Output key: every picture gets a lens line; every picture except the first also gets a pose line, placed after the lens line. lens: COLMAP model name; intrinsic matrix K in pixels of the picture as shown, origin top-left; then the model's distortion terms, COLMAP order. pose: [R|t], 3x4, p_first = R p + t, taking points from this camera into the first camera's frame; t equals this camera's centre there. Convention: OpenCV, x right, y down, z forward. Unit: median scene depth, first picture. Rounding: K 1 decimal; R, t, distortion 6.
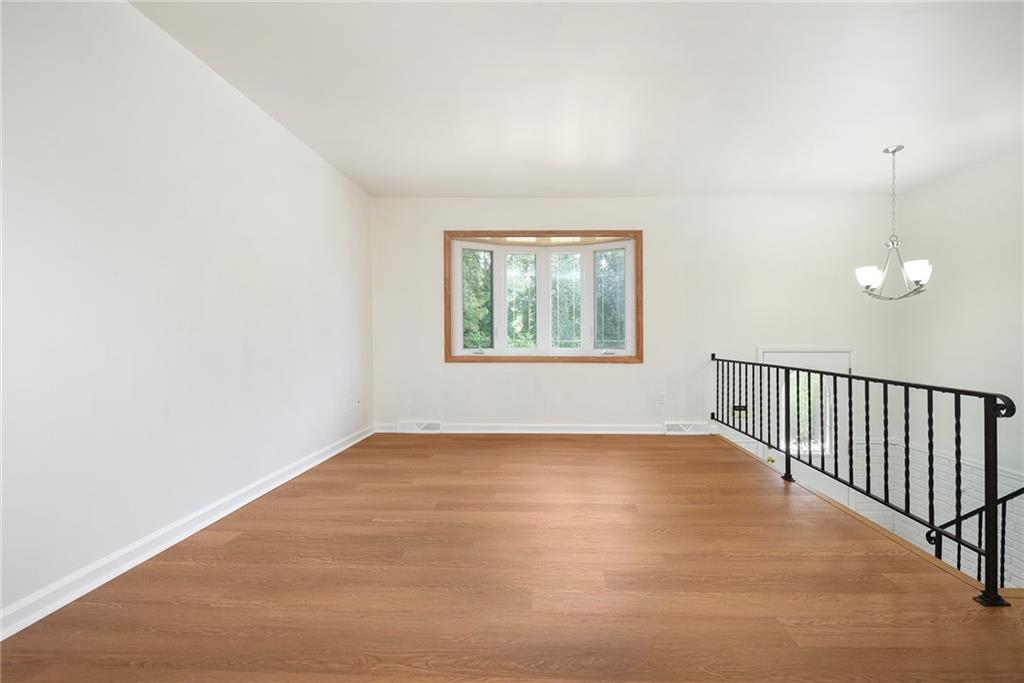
lens RADIAL K [[438.4, 0, 545.7], [0, 438.4, 339.5], [0, 0, 1]] dist [-0.007122, 0.000032]
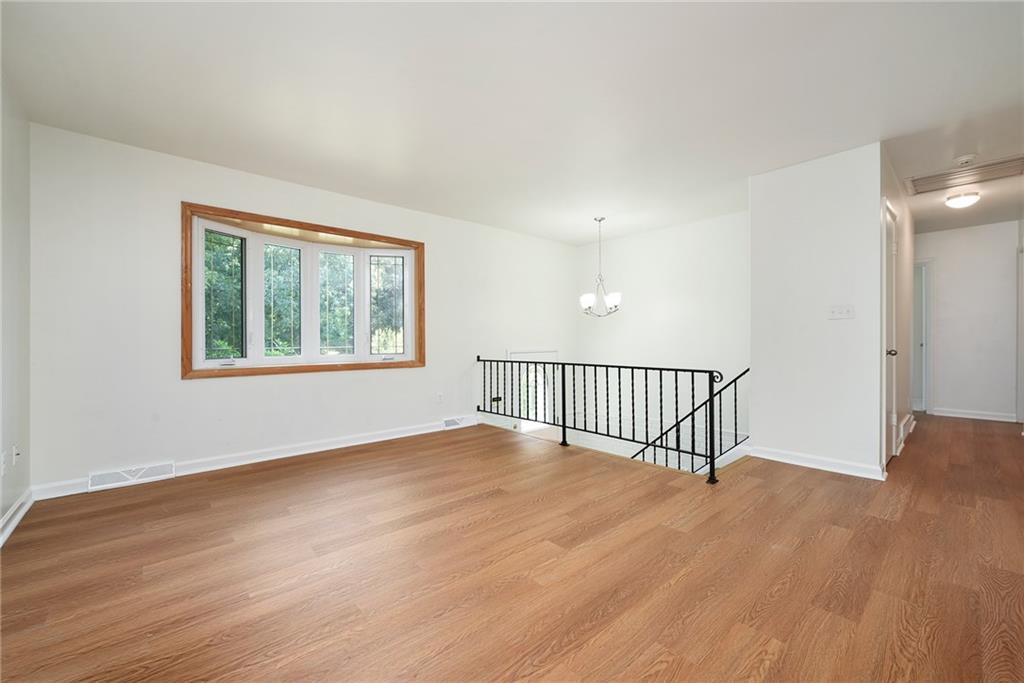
lens RADIAL K [[407.5, 0, 541.2], [0, 407.5, 342.5], [0, 0, 1]] dist [-0.006346, -0.000031]
pose [[0.718623, -0.009401, 0.695336, -0.269810], [0.012282, 0.999924, 0.000827, -0.002702], [-0.695291, 0.007946, 0.718684, 0.090613]]
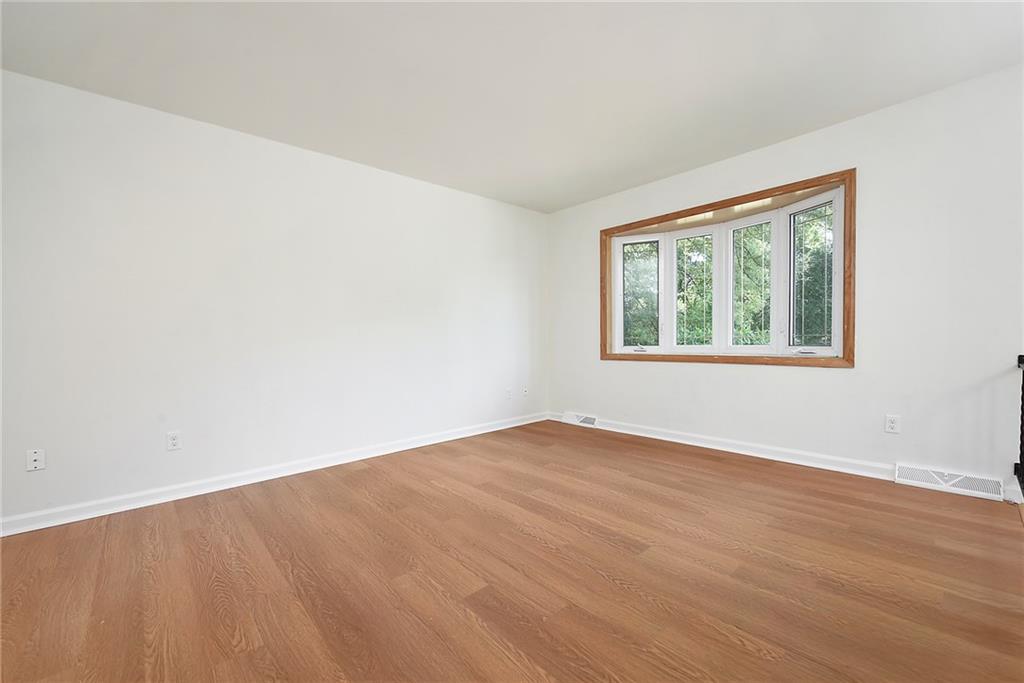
lens RADIAL K [[417.8, 0, 500.7], [0, 417.8, 341.9], [0, 0, 1]] dist [-0.008496, -0.000295]
pose [[0.661378, -0.007647, -0.750014, 0.346812], [0.017972, 0.999823, 0.005654, 0.000802], [0.749837, -0.017219, 0.661398, 0.183576]]
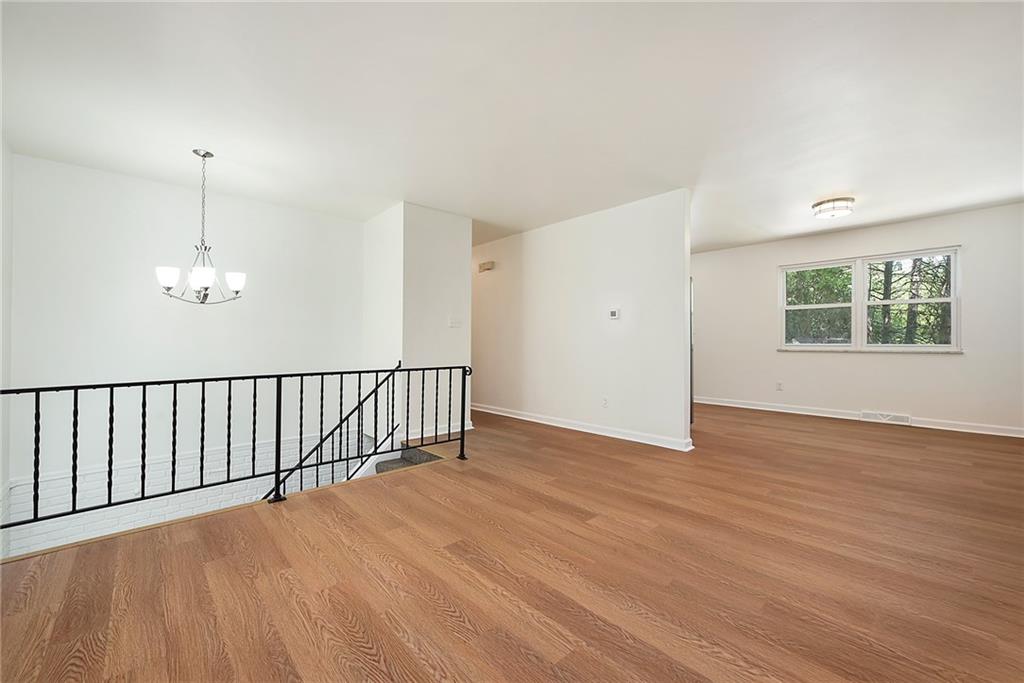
lens RADIAL K [[406.4, 0, 492.2], [0, 406.4, 338.2], [0, 0, 1]] dist [-0.002420, 0.003931]
pose [[-0.646512, -0.002306, 0.762901, -0.260326], [0.002629, 0.999983, 0.005251, -0.012430], [-0.762900, 0.005401, -0.646494, 0.841117]]
